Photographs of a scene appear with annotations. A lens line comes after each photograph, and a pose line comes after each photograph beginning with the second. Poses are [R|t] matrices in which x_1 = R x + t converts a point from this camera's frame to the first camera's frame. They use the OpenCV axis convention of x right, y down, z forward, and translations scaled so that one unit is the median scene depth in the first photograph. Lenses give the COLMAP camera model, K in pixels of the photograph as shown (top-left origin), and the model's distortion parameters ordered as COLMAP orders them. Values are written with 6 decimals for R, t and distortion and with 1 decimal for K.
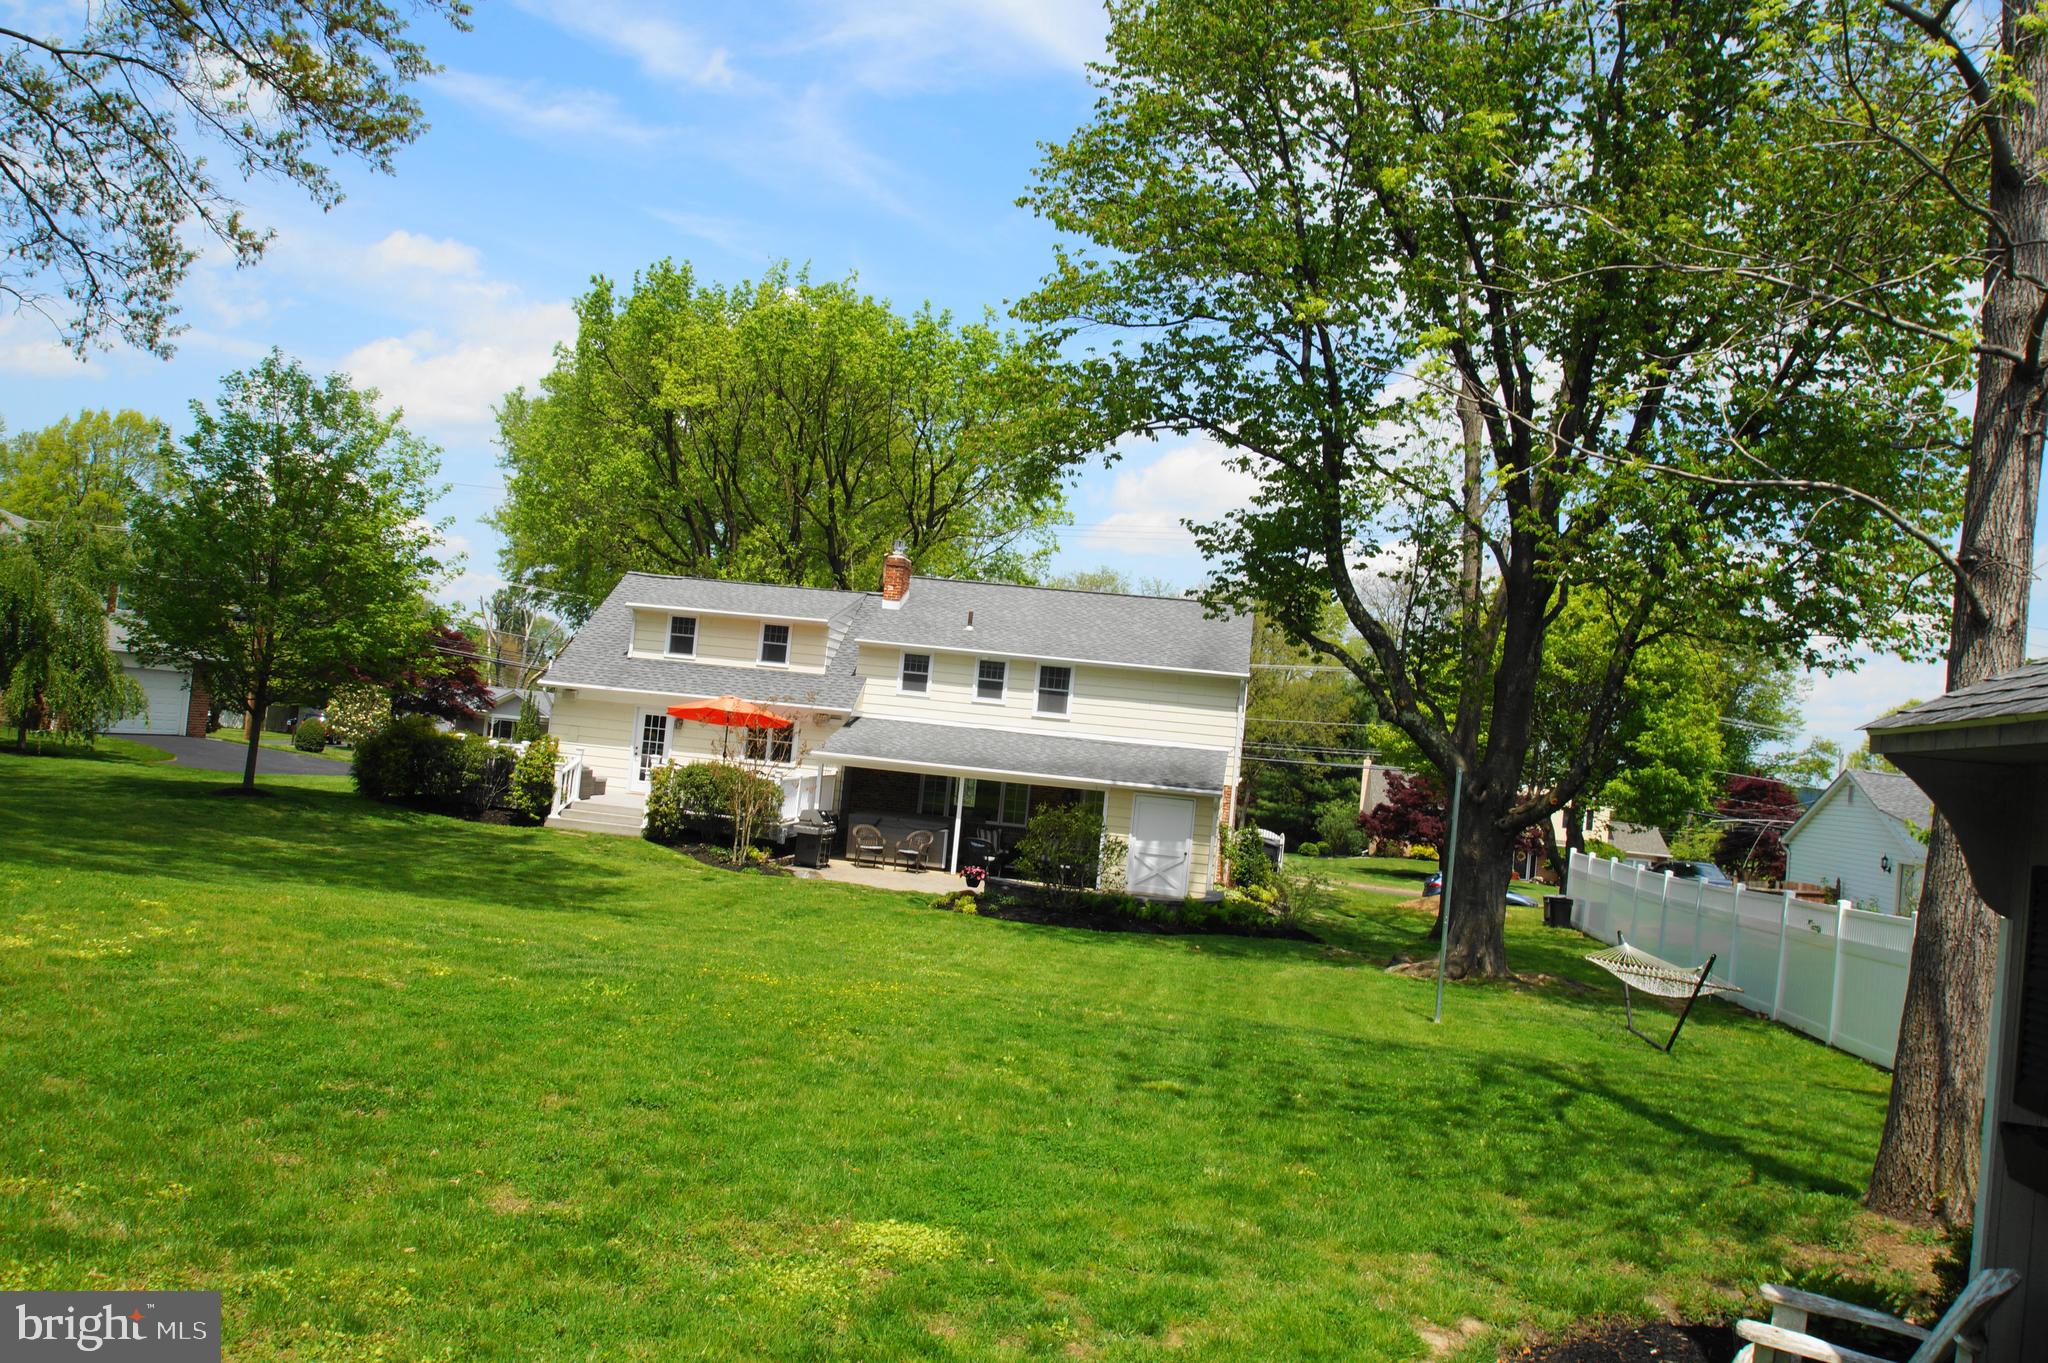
lens RADIAL K [[1553.2, 0, 1023.8], [0, 1553.2, 686.1], [0, 0, 1]] dist [-0.043846, 0.000666]
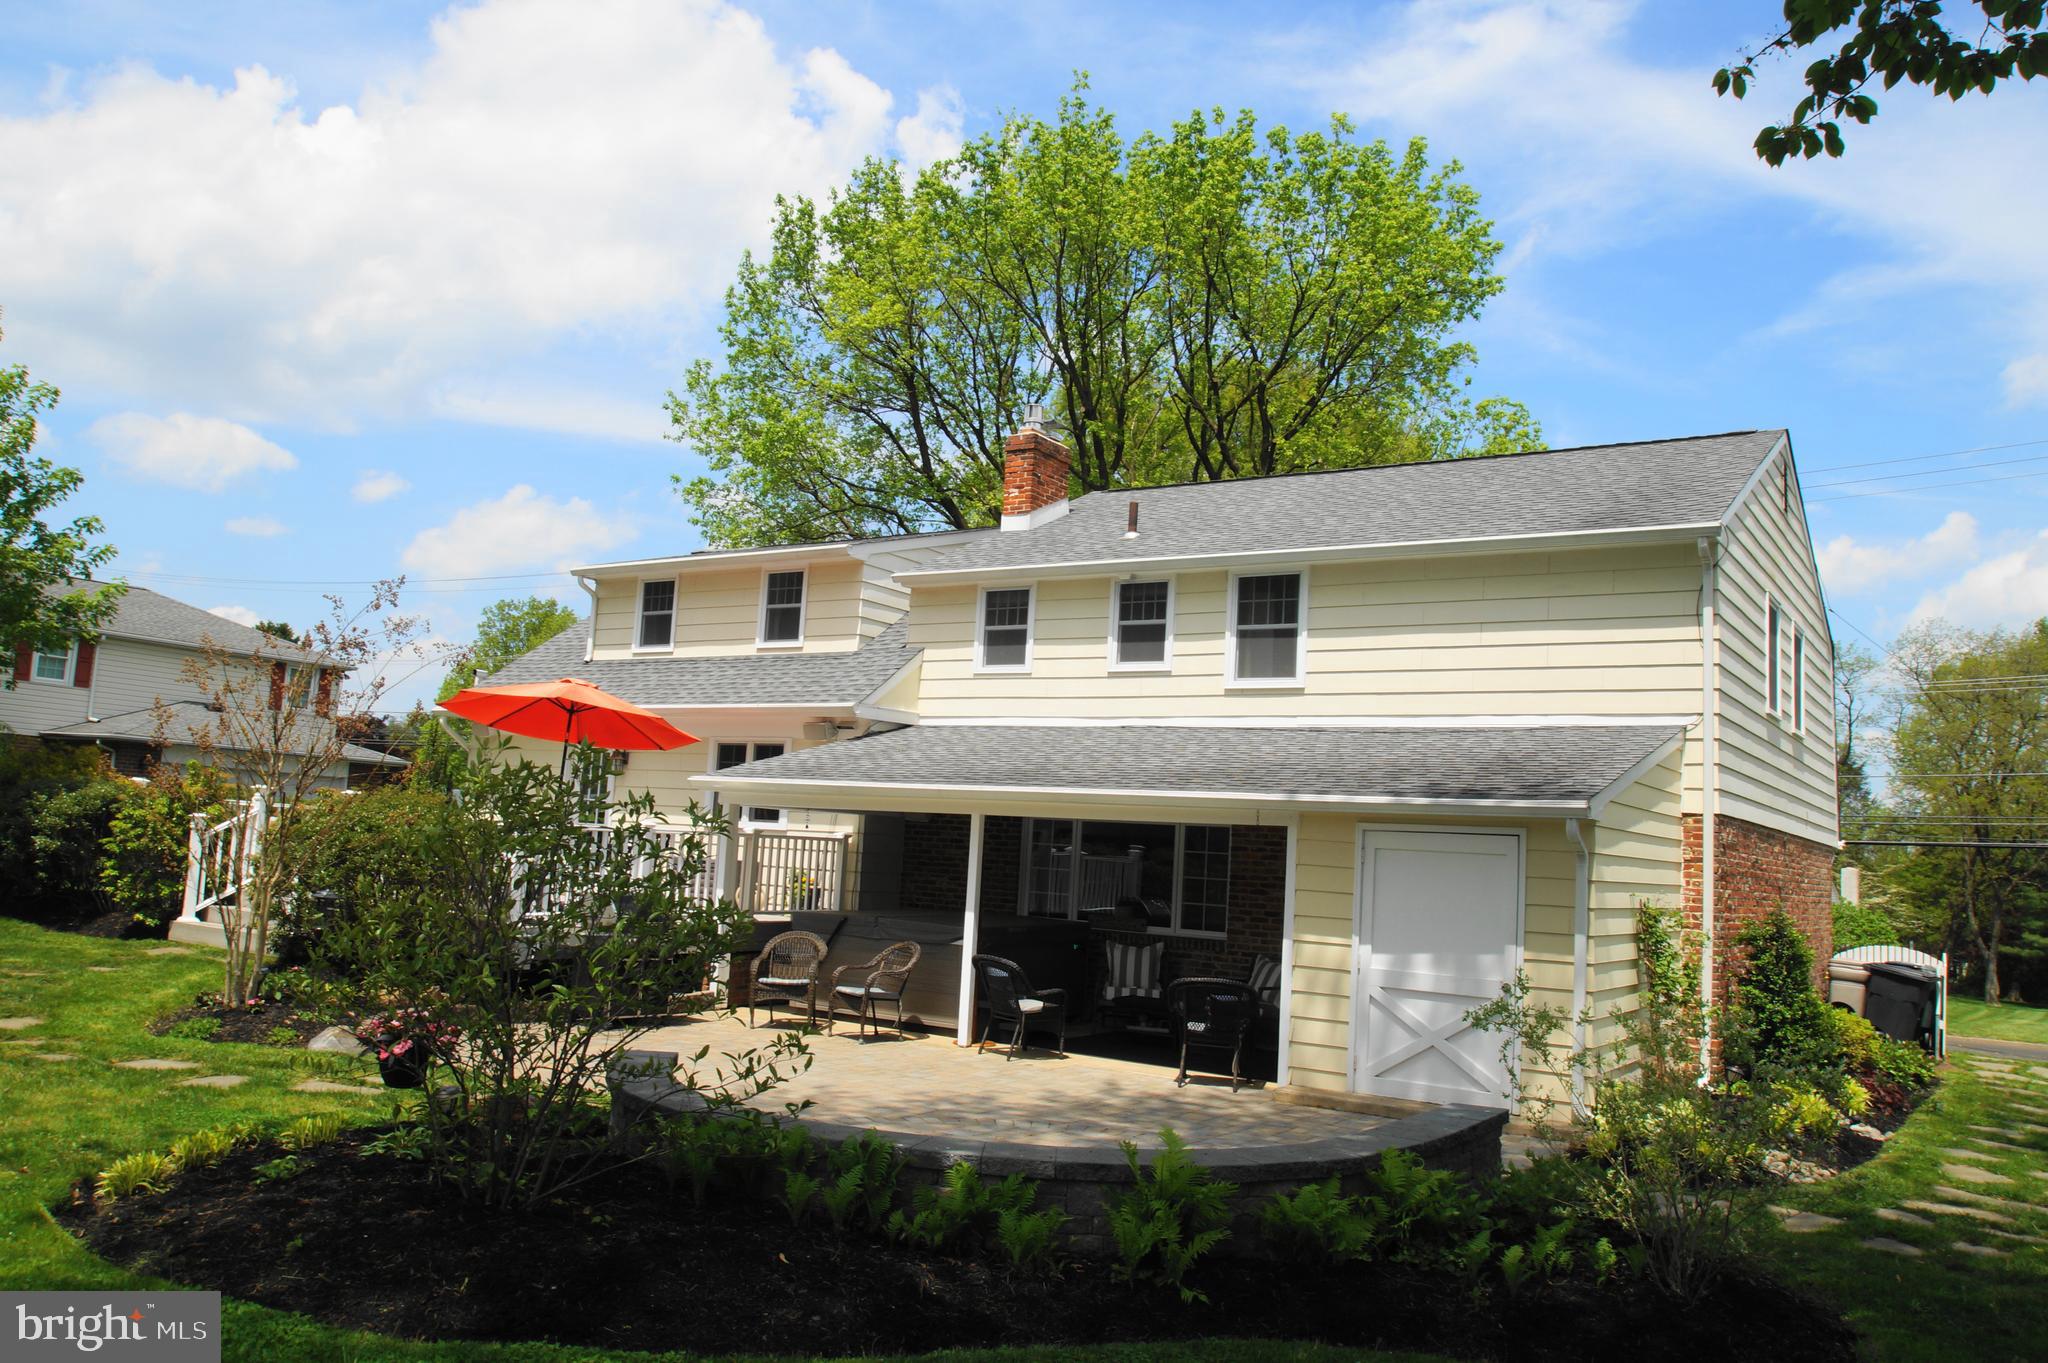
lens RADIAL K [[1553.2, 0, 1025.8], [0, 1553.2, 677.3], [0, 0, 1]] dist [-0.043846, 0.000666]
pose [[0.902234, -0.092388, -0.421234, 0.143473], [0.044874, 0.991593, -0.121369, 0.068070], [0.428906, 0.090601, 0.898794, 0.569058]]
